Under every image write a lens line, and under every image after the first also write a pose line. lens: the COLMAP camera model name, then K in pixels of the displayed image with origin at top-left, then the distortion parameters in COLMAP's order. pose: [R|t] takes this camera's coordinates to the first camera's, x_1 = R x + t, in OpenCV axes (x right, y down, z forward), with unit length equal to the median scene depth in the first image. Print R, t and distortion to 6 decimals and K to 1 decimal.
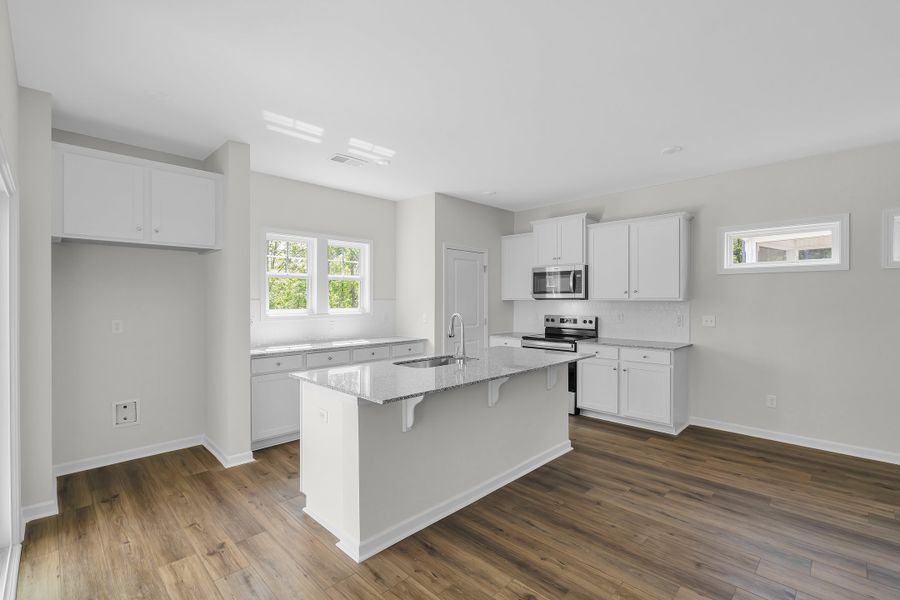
lens RADIAL K [[404.0, 0, 449.5], [0, 404.0, 298.4], [0, 0, 1]] dist [-0.003800, 0.001334]
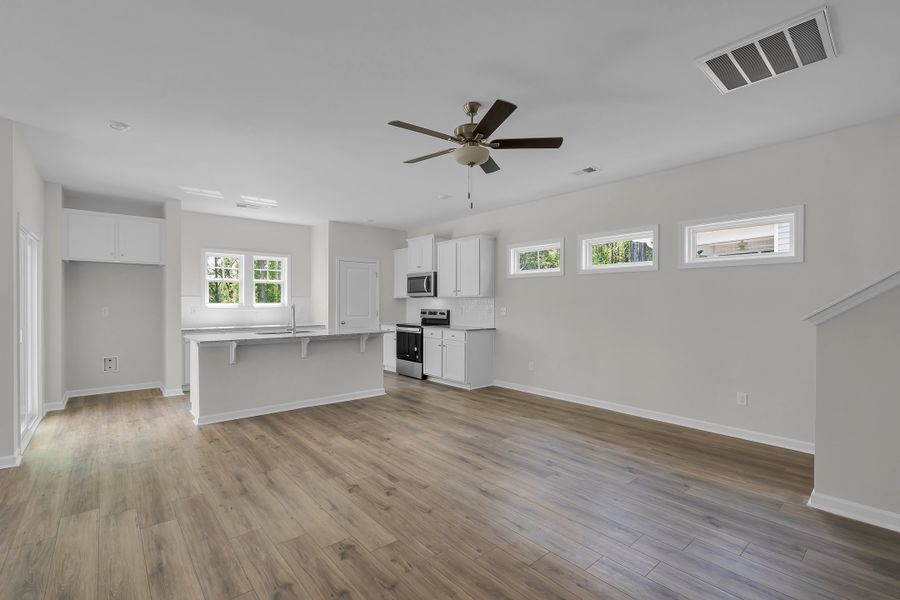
lens RADIAL K [[404.0, 0, 444.3], [0, 404.0, 298.2], [0, 0, 1]] dist [-0.003800, 0.001334]
pose [[0.996485, 0.000002, -0.083771, 0.672329], [-0.000684, 0.999967, -0.008108, 0.025683], [0.083768, 0.008137, 0.996452, -0.512409]]
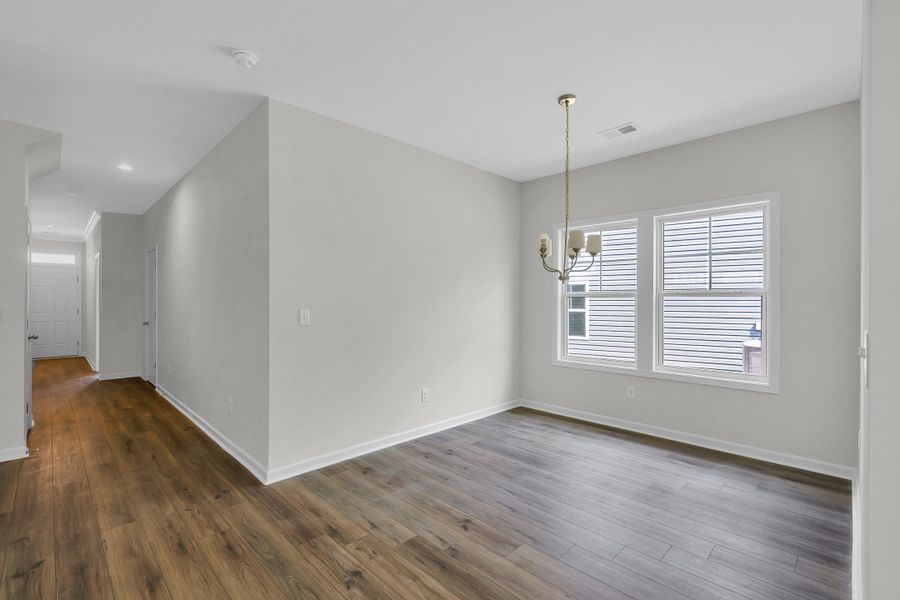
lens RADIAL K [[404.0, 0, 449.4], [0, 404.0, 299.1], [0, 0, 1]] dist [-0.003800, 0.001334]
pose [[-0.999978, 0.001050, 0.006529, -0.116781], [0.001011, 0.999982, -0.005943, 0.029157], [-0.006535, -0.005936, -0.999961, 0.484933]]
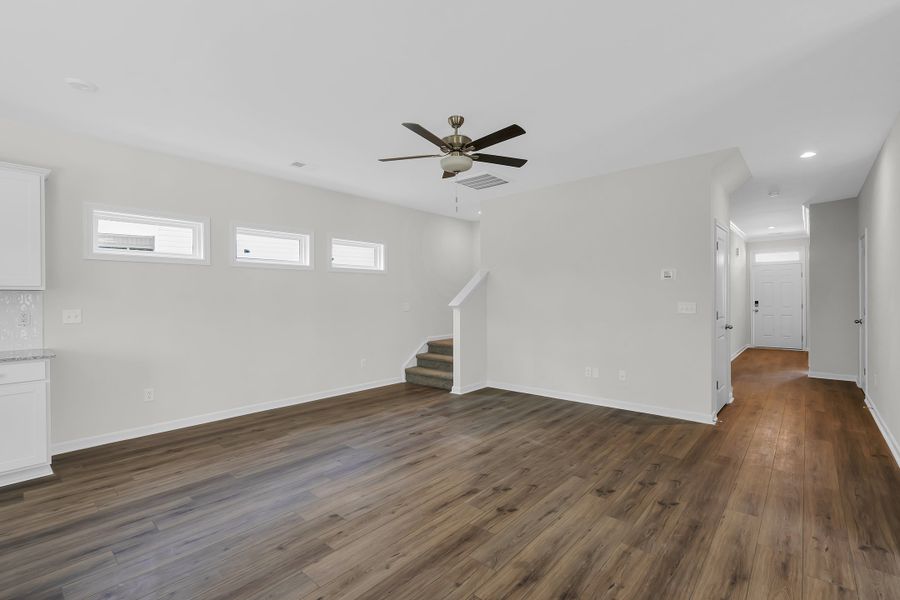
lens RADIAL K [[404.0, 0, 445.0], [0, 404.0, 299.1], [0, 0, 1]] dist [-0.003800, 0.001334]
pose [[-0.052068, -0.002573, 0.998640, -0.227339], [0.003999, 0.999988, 0.002785, 0.027341], [-0.998636, 0.004139, -0.052057, 0.373818]]
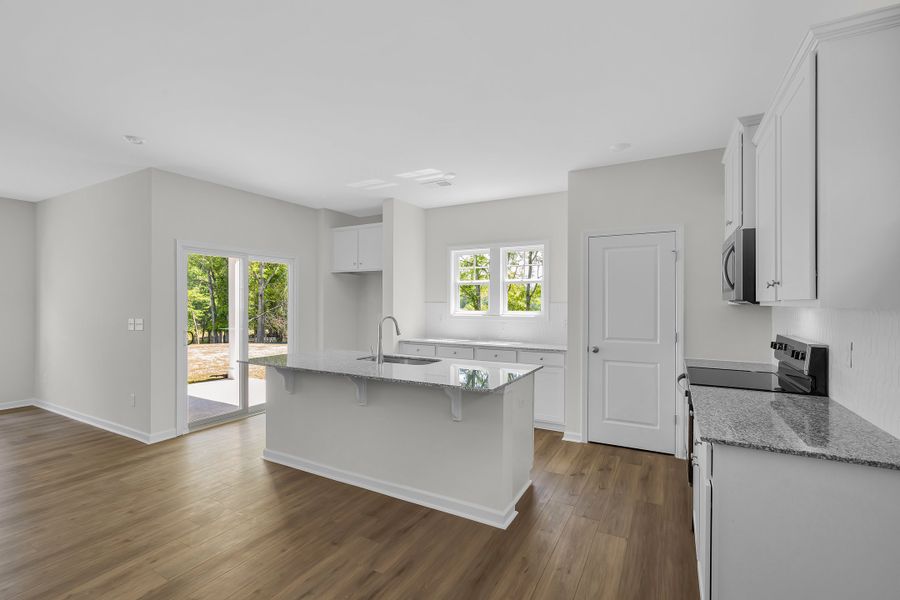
lens RADIAL K [[404.0, 0, 450.8], [0, 404.0, 301.1], [0, 0, 1]] dist [-0.003800, 0.001334]
pose [[0.280226, 0.002374, -0.959931, 0.952722], [0.002788, 0.999991, 0.003287, -0.005997], [0.959930, -0.003598, 0.280217, 0.756024]]
